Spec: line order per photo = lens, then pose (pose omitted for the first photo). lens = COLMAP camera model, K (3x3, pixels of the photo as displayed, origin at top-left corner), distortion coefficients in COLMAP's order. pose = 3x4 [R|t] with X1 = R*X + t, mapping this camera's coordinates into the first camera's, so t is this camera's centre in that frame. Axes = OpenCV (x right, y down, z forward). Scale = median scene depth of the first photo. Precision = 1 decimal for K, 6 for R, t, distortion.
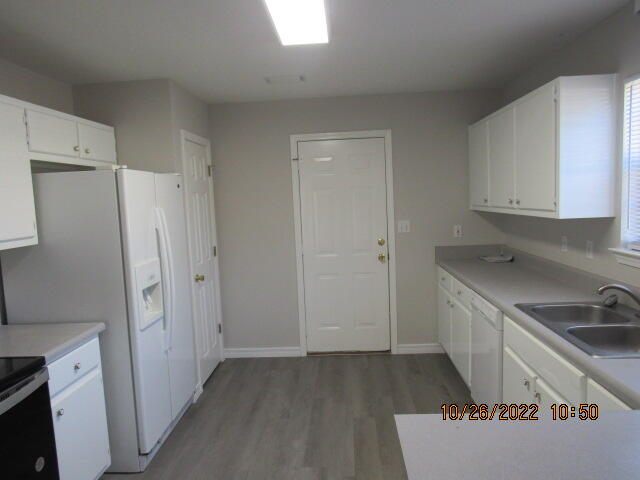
lens RADIAL K [[455.0, 0, 320.0], [0, 455.0, 239.8], [0, 0, 1]] dist [-0.026702, 0.008223]
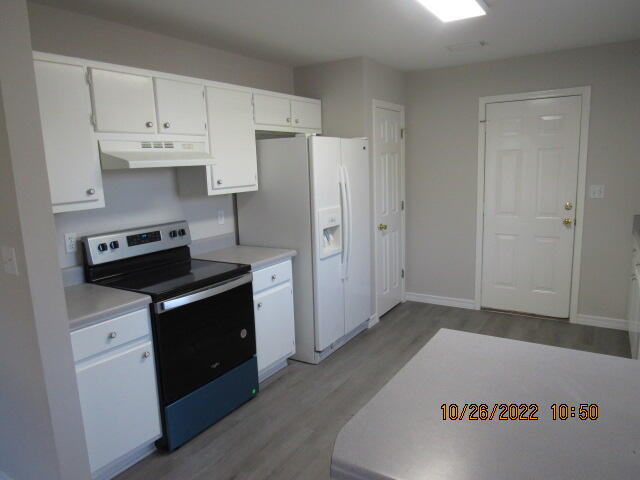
lens RADIAL K [[455.0, 0, 321.1], [0, 455.0, 238.1], [0, 0, 1]] dist [-0.026702, 0.008223]
pose [[0.869850, 0.094333, -0.484213, 0.175831], [-0.052398, 0.993662, 0.099453, 0.004746], [0.490526, -0.061138, 0.869279, -0.107387]]
